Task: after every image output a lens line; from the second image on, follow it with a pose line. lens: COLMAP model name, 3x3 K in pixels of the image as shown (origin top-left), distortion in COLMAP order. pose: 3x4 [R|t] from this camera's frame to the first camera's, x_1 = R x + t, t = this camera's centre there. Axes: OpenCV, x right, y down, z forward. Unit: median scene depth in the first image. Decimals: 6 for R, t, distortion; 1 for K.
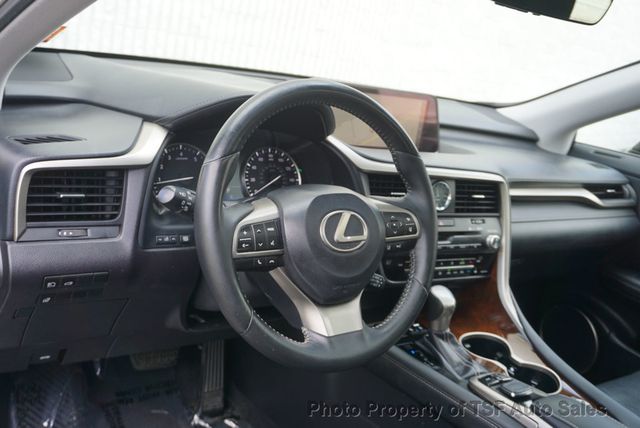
lens RADIAL K [[649.3, 0, 320.0], [0, 649.3, 214.0], [0, 0, 1]] dist [0.006952, 0.002395]
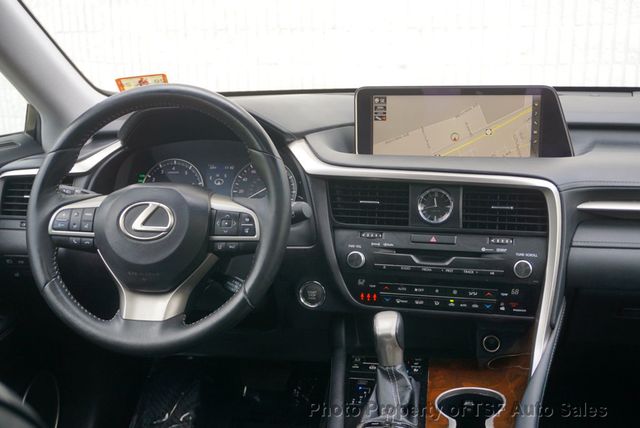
lens RADIAL K [[768.8, 0, 320.0], [0, 768.8, 214.0], [0, 0, 1]] dist [-0.016307, -0.016286]
pose [[0.695784, -0.024464, -0.717834, 0.756750], [-0.057918, 0.994254, -0.090023, 0.074864], [0.715912, 0.104213, 0.690369, 0.235610]]
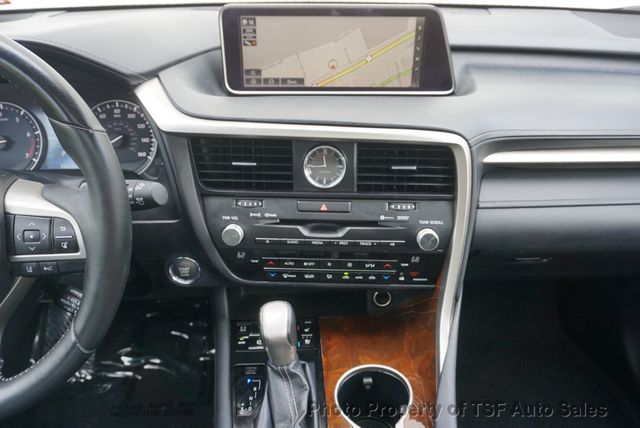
lens RADIAL K [[463.1, 0, 320.0], [0, 463.1, 214.0], [0, 0, 1]] dist [-0.023525, 0.000293]
pose [[0.834035, 0.114018, -0.539802, 0.435271], [-0.012710, 0.982124, 0.187808, -0.068420], [0.551566, -0.149777, 0.820574, 0.589545]]
